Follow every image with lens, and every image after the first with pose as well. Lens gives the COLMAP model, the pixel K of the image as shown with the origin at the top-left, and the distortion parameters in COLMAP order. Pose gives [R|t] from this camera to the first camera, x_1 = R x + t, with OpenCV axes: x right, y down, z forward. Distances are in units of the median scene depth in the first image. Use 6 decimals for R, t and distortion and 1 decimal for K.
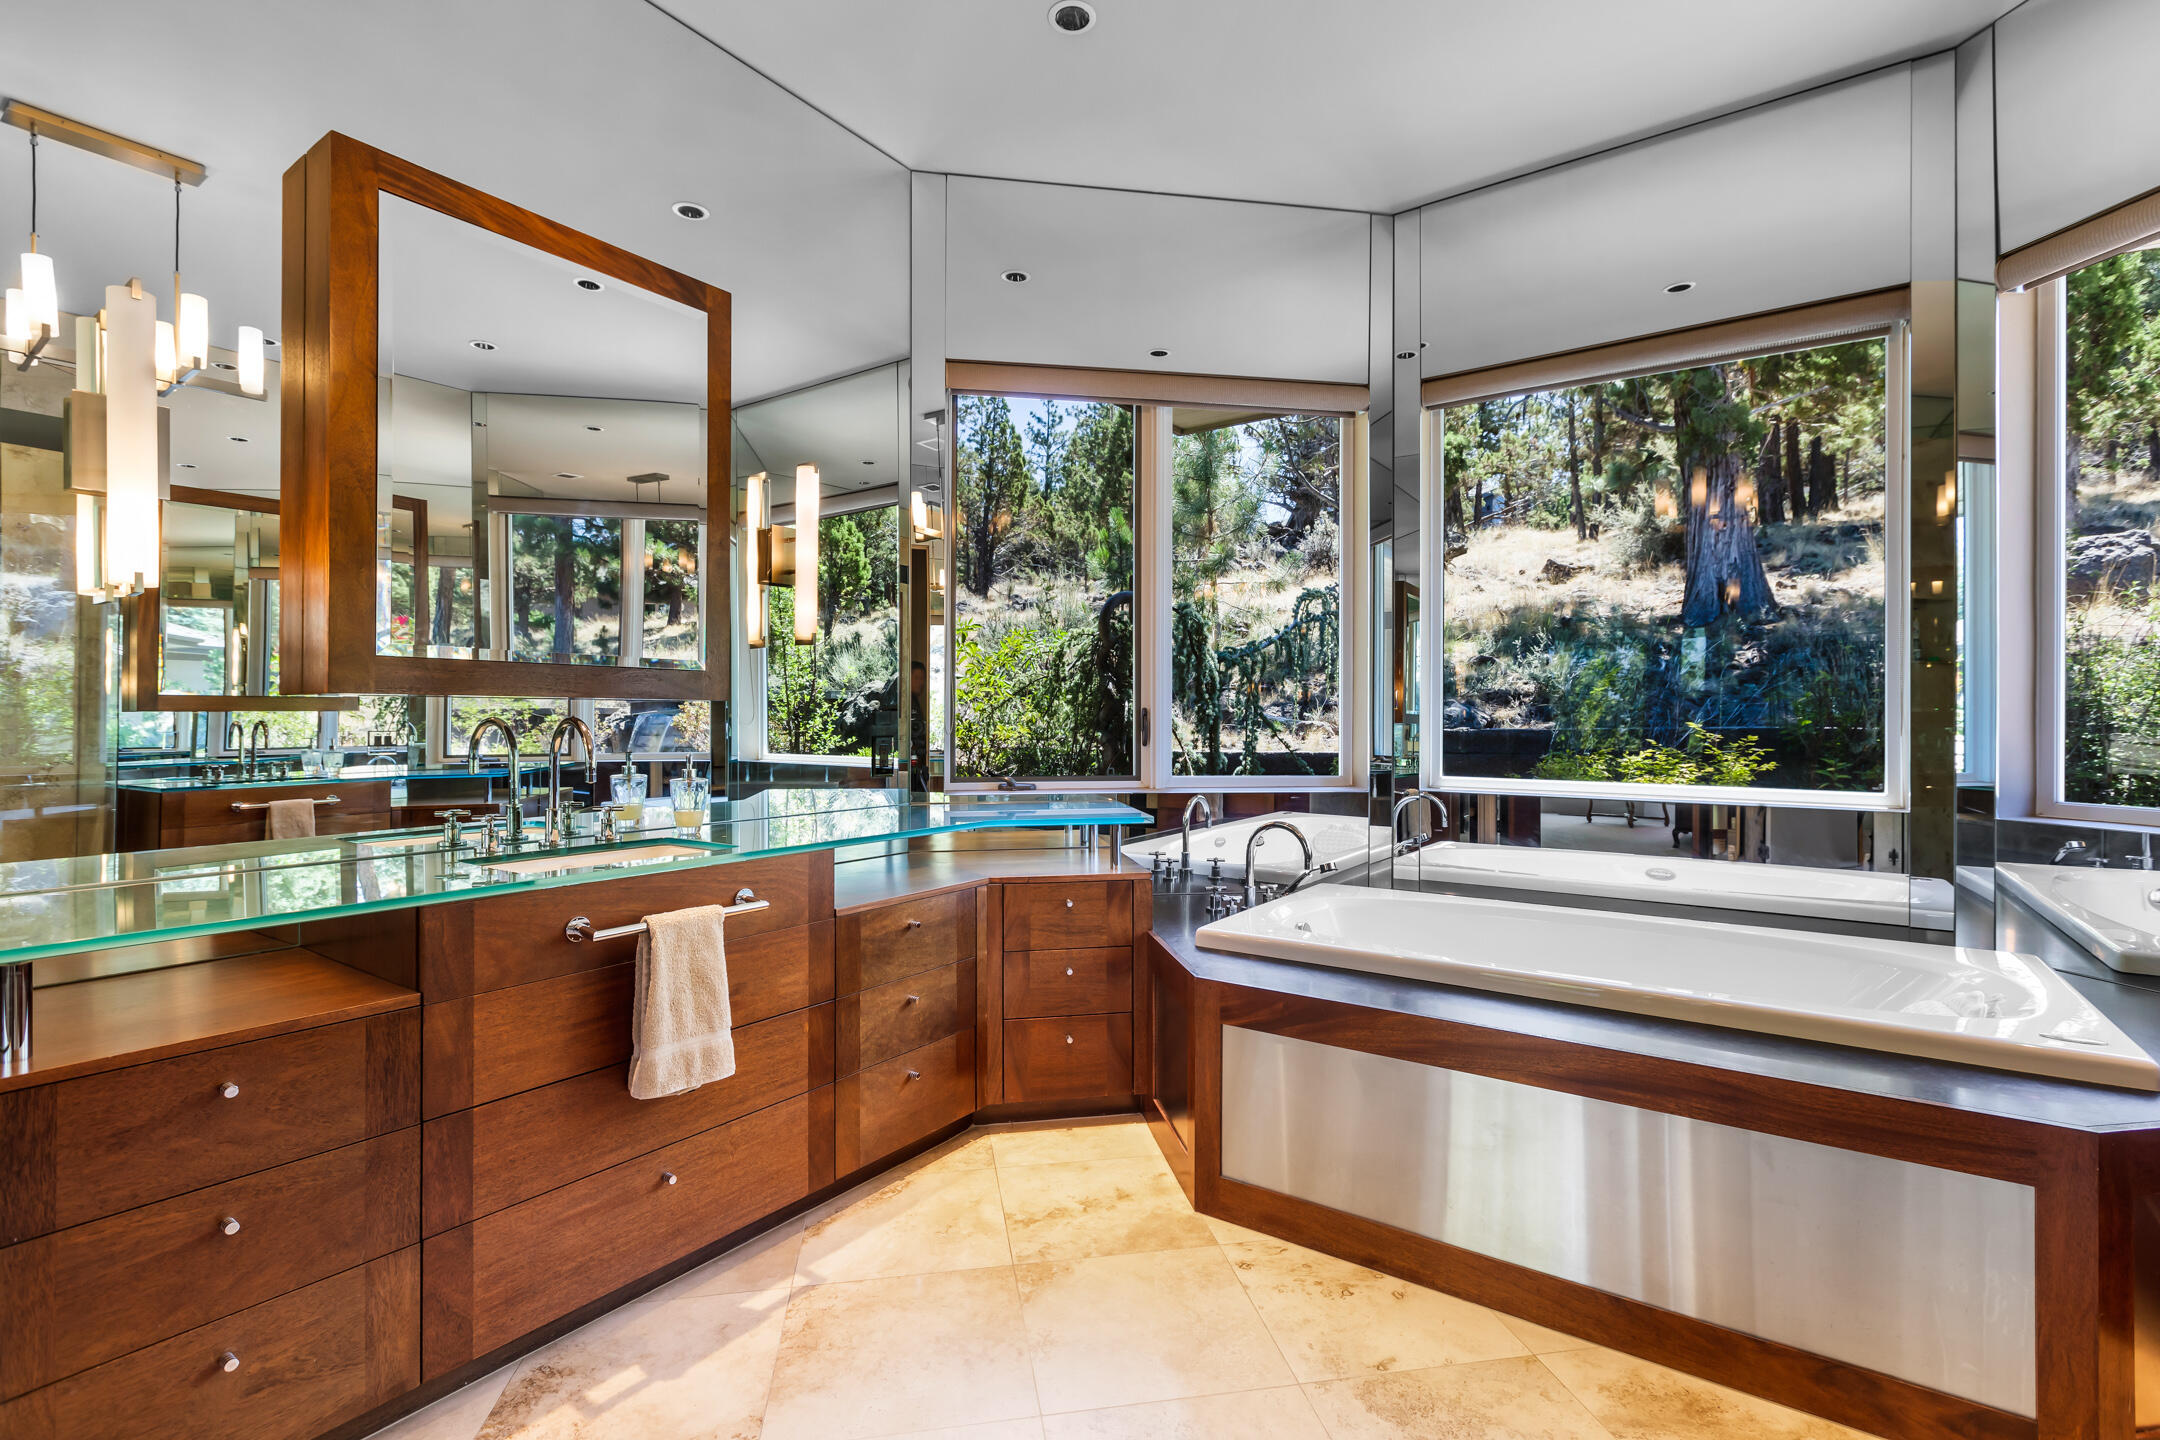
lens RADIAL K [[976.9, 0, 1080.0], [0, 976.9, 720.0], [0, 0, 1]] dist [0.002939, -0.000190]
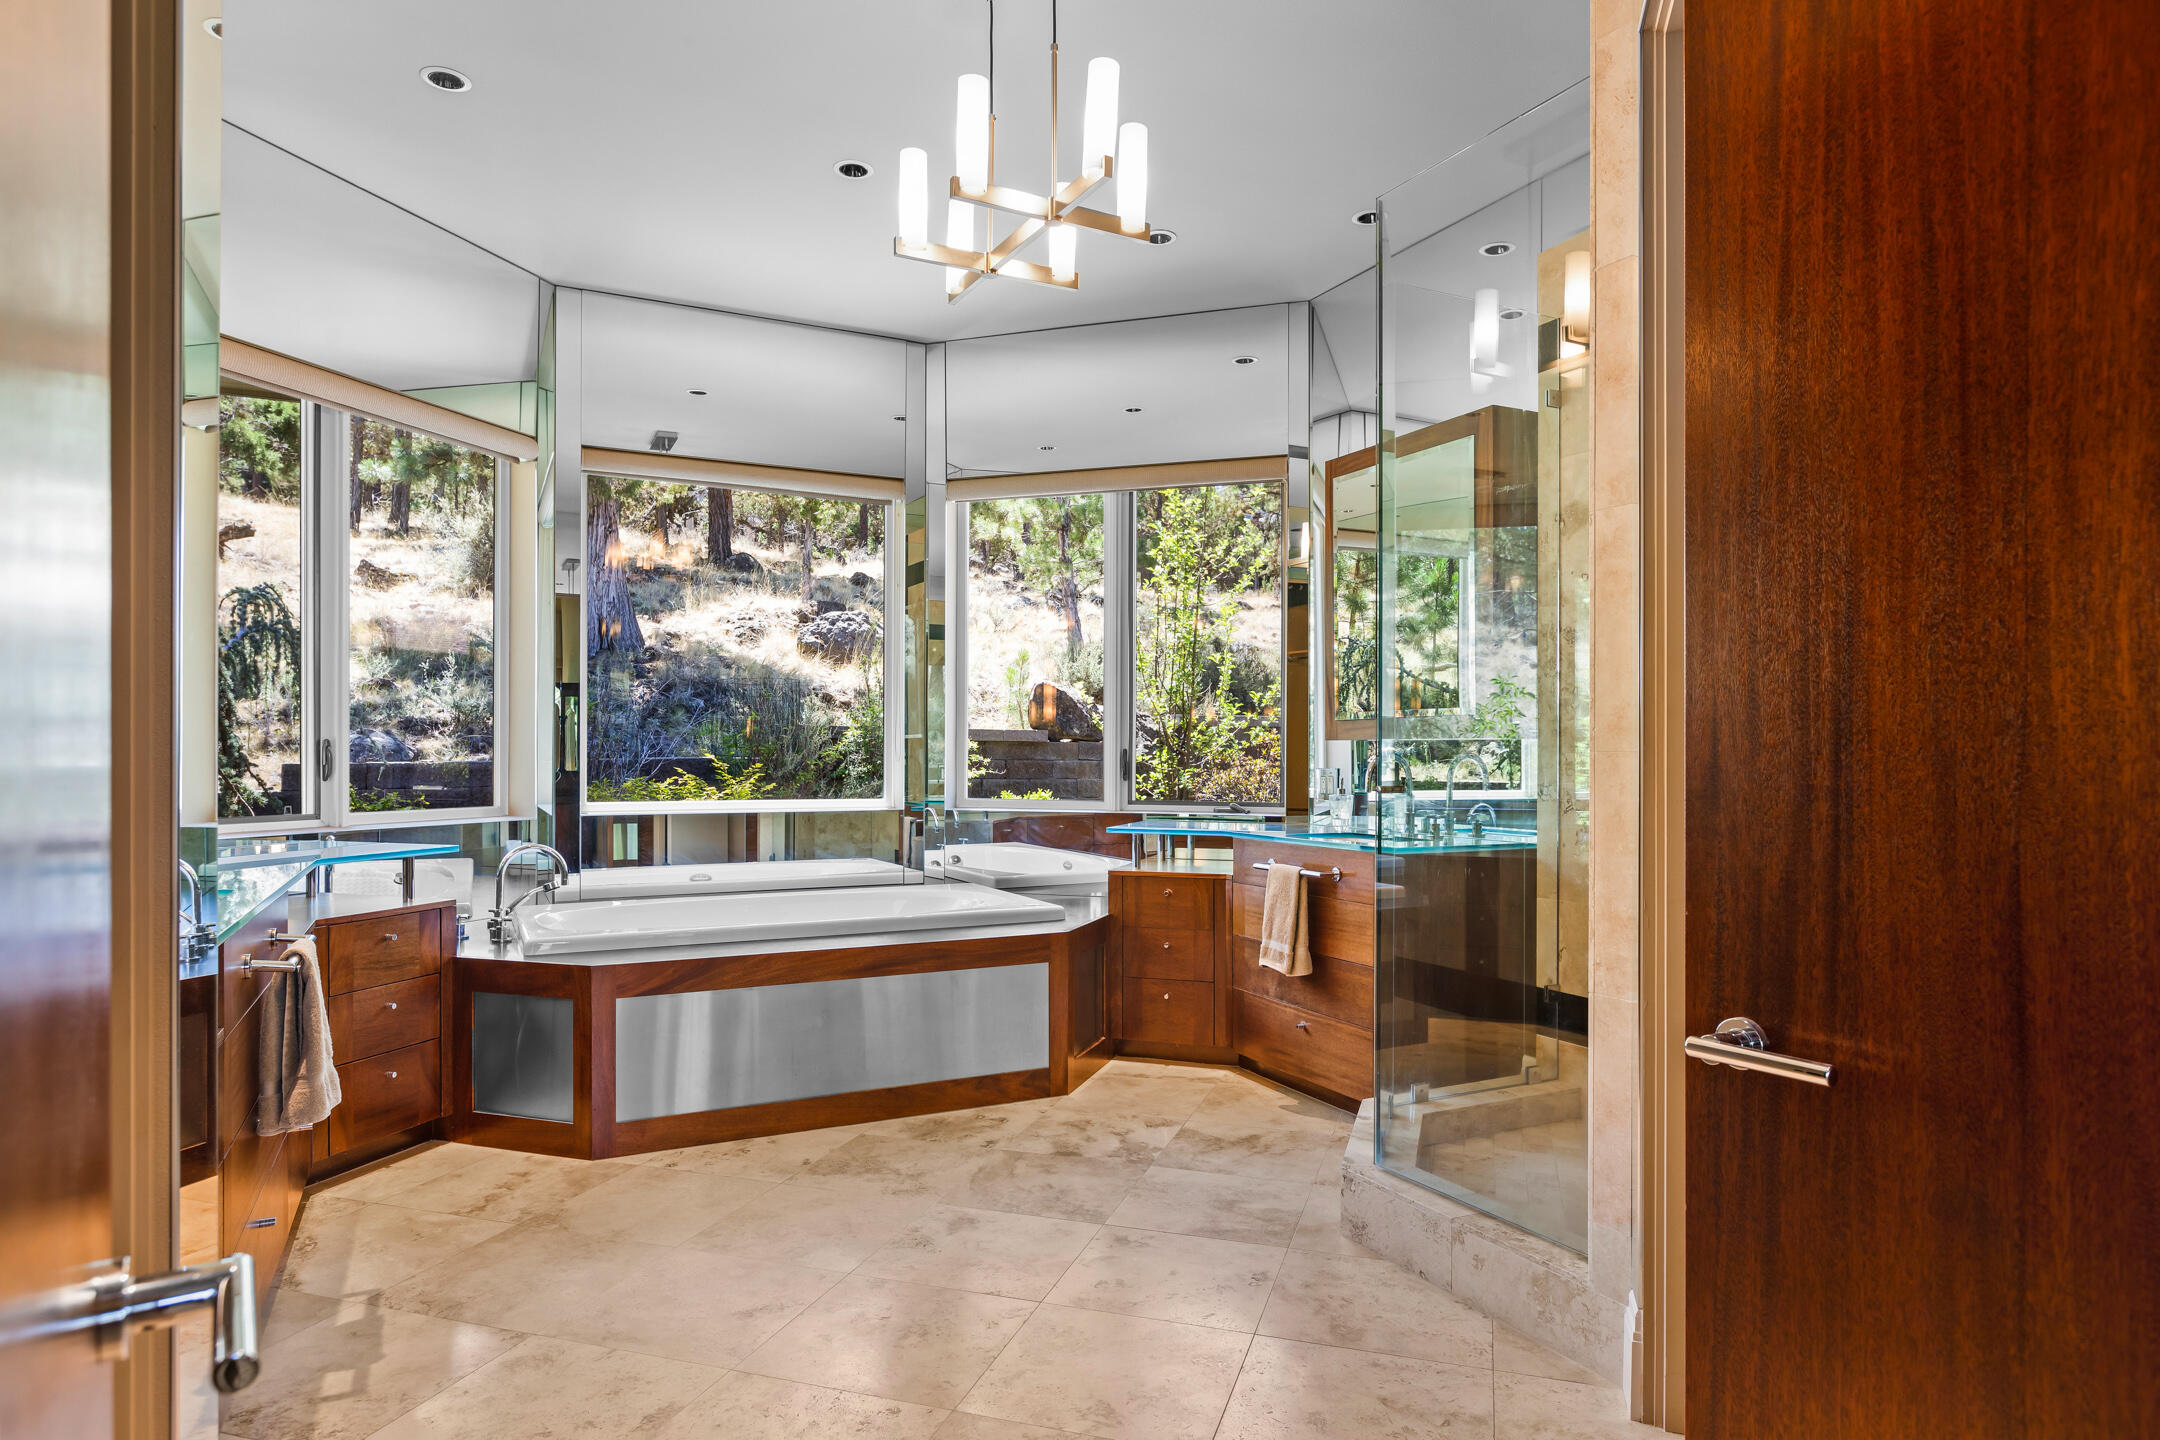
lens RADIAL K [[1259.4, 0, 1079.1], [0, 1259.4, 761.0], [0, 0, 1]] dist [-0.001589, -0.000003]
pose [[0.470037, -0.007519, 0.882614, -0.901563], [0.000634, 0.999966, 0.008181, -0.001220], [-0.882646, -0.003286, 0.470026, -0.238334]]
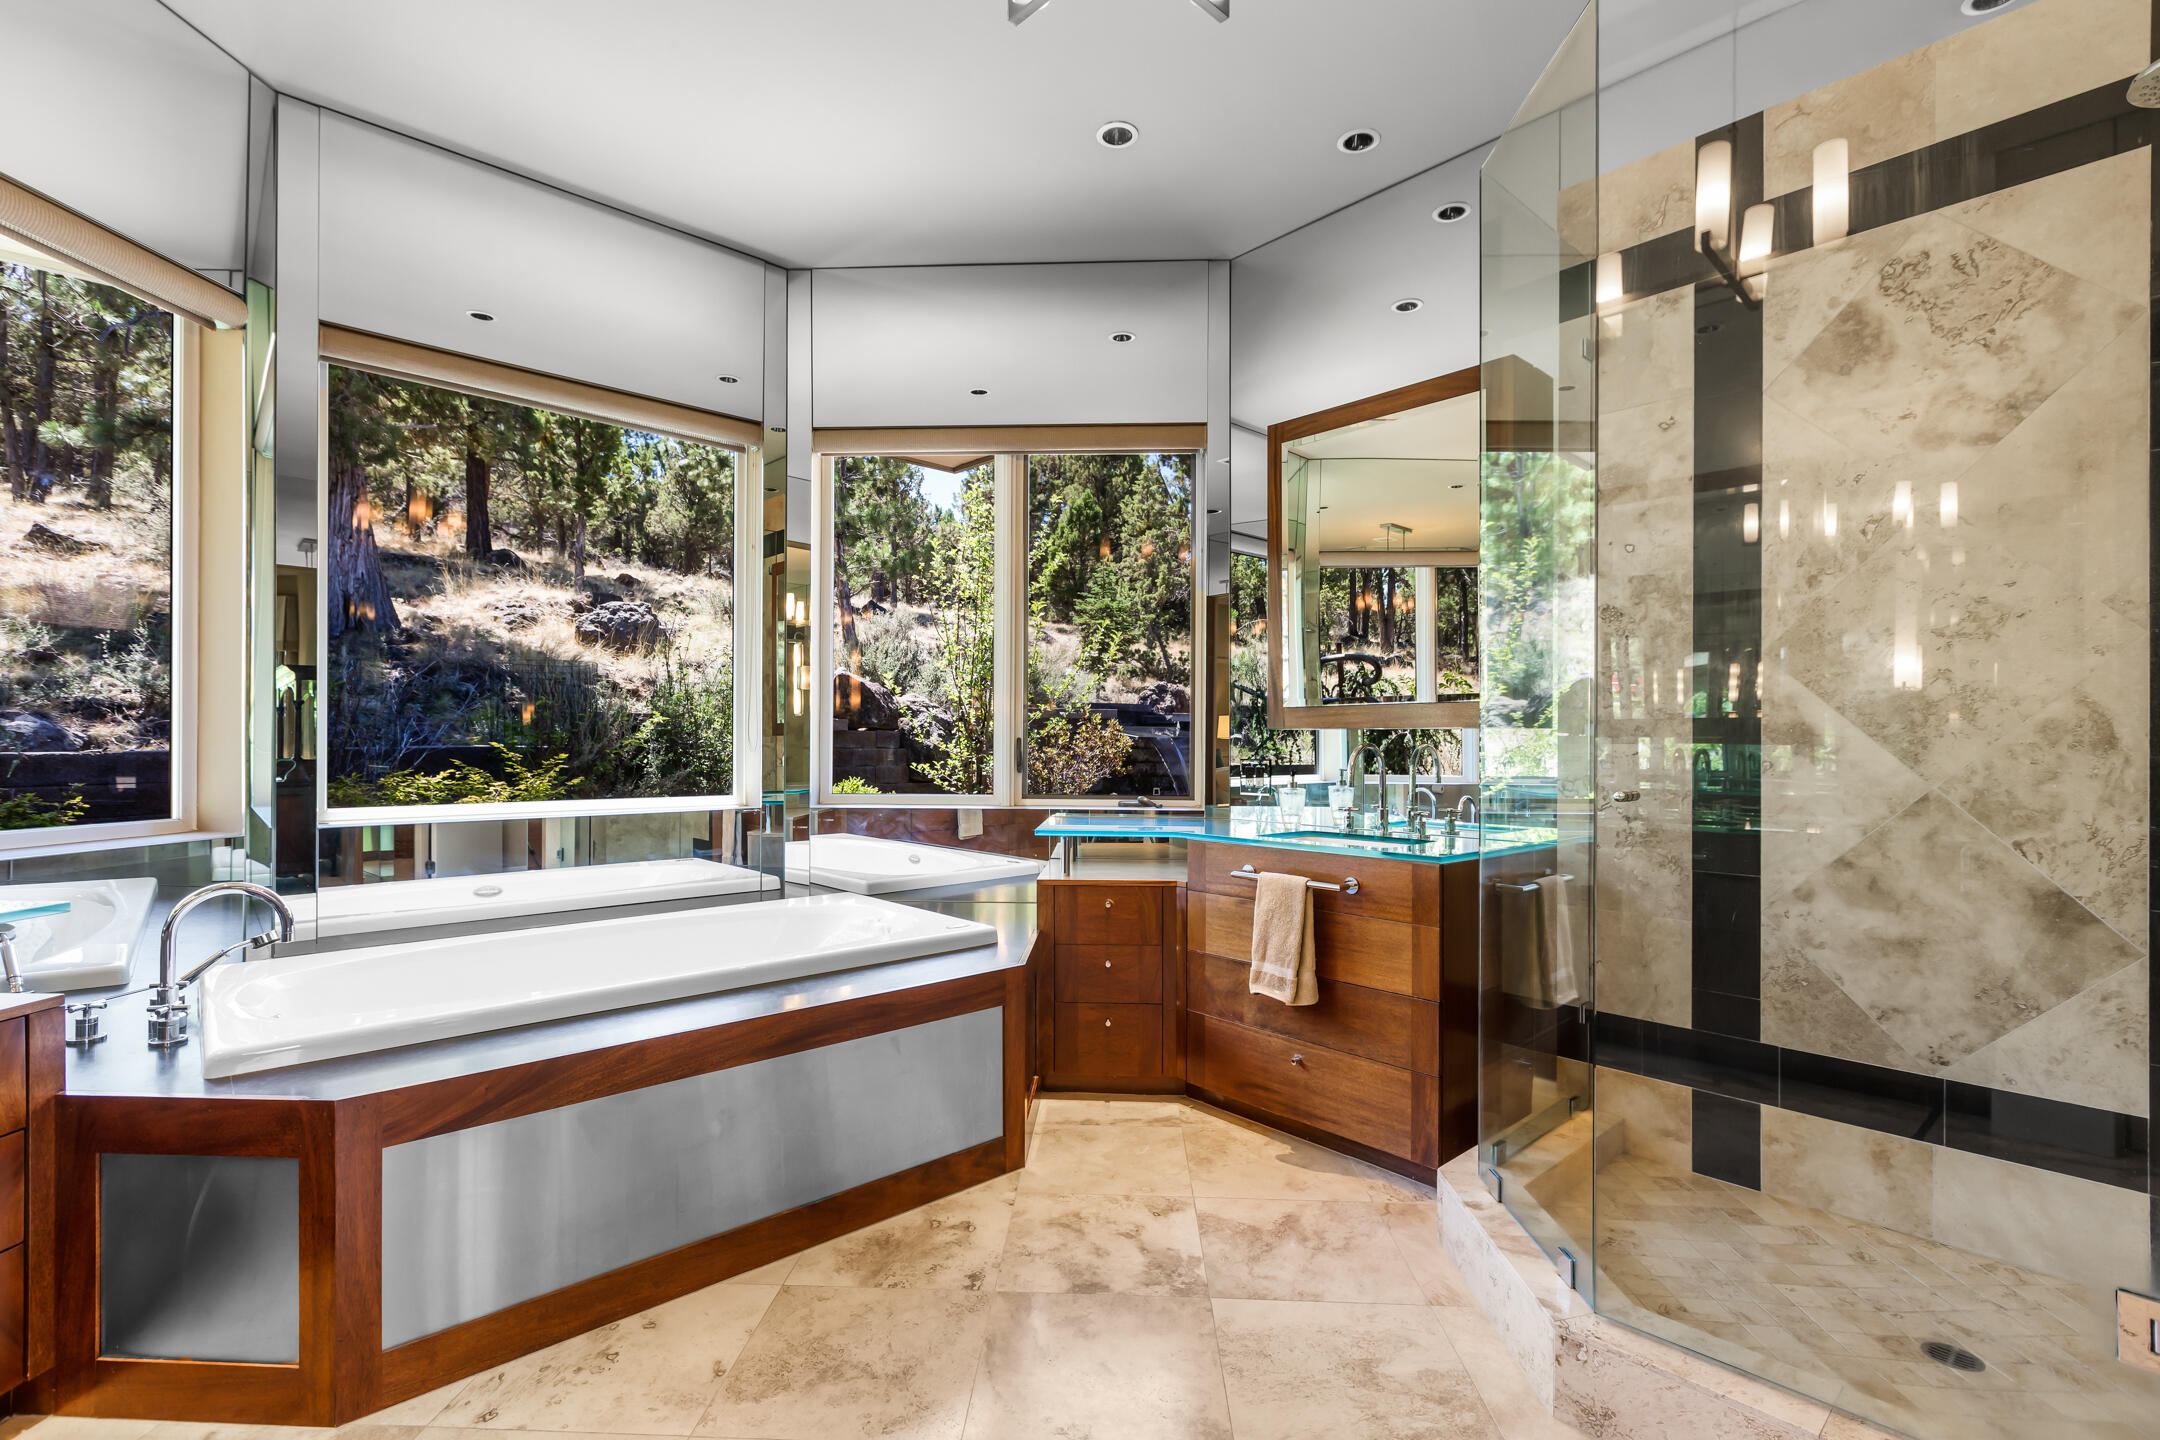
lens RADIAL K [[985.1, 0, 1076.8], [0, 985.1, 744.1], [0, 0, 1]] dist [0.003189, -0.000345]
pose [[0.211904, -0.004882, 0.977278, -0.442315], [-0.001211, 0.999985, 0.005258, -0.003200], [-0.977290, -0.002298, 0.211895, 0.295799]]
